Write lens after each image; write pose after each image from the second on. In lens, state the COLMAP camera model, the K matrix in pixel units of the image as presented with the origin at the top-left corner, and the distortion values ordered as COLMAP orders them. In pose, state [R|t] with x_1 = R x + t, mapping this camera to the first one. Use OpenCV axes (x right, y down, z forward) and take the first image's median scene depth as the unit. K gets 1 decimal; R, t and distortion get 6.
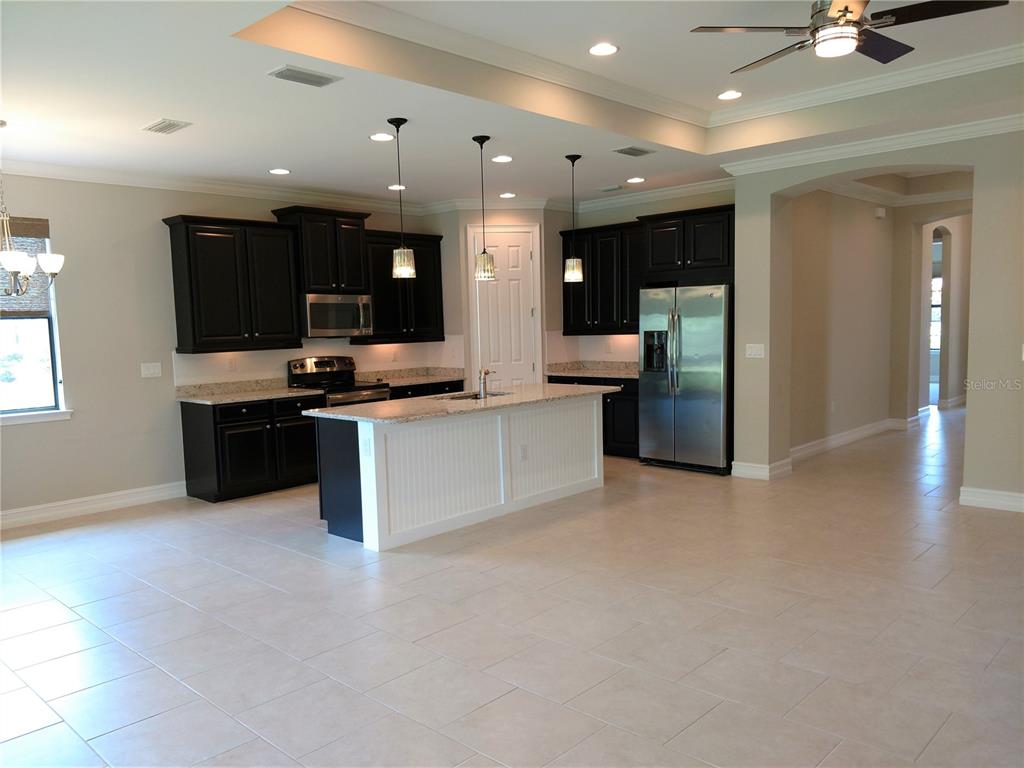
lens RADIAL K [[784.6, 0, 493.3], [0, 784.6, 397.1], [0, 0, 1]] dist [0.249795, -0.526093]
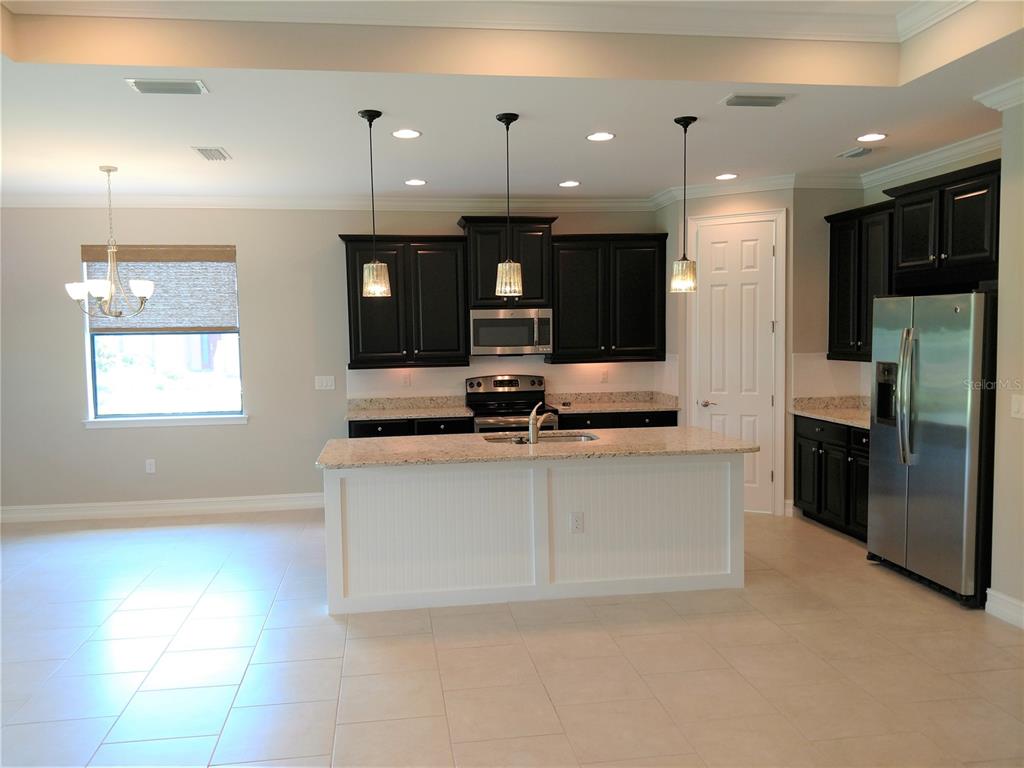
lens RADIAL K [[783.9, 0, 485.8], [0, 783.9, 381.9], [0, 0, 1]] dist [0.115115, -0.172201]
pose [[0.786770, 0.054686, -0.614819, 0.337644], [-0.065205, 0.997858, 0.005315, -0.048231], [0.613793, 0.035908, 0.788650, 0.278983]]
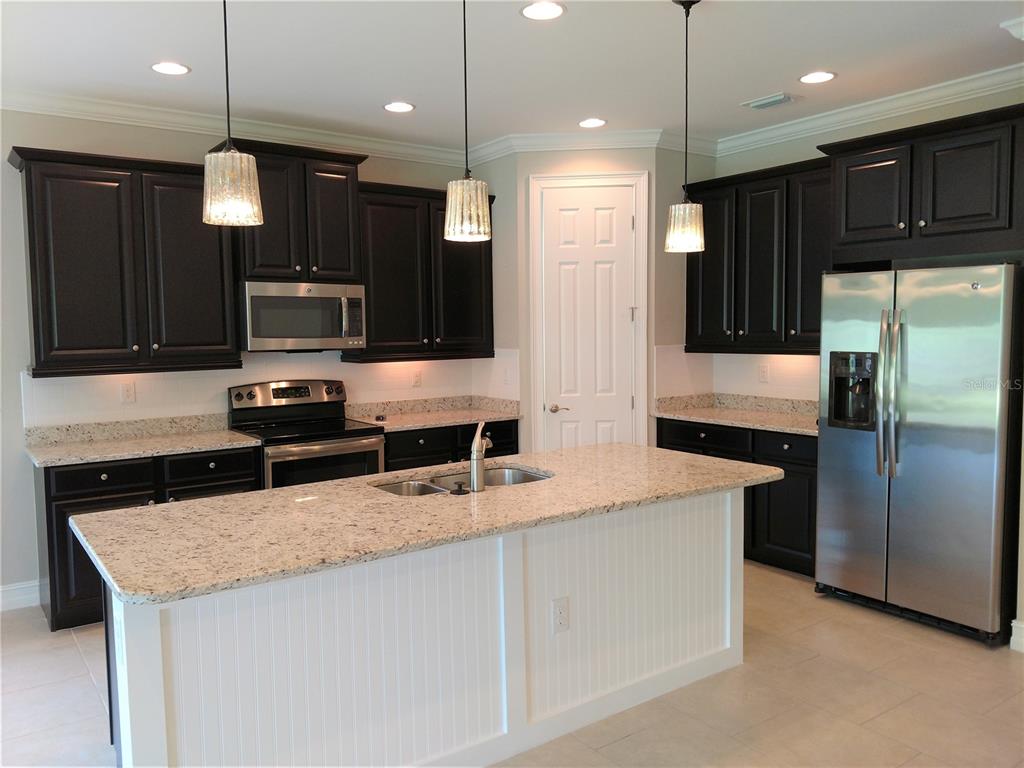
lens RADIAL K [[783.9, 0, 485.8], [0, 783.9, 381.9], [0, 0, 1]] dist [0.115115, -0.172201]
pose [[0.980618, 0.027922, -0.193928, 0.065186], [-0.032209, 0.999301, -0.018989, -0.044394], [0.193263, 0.024867, 0.980832, 0.421031]]
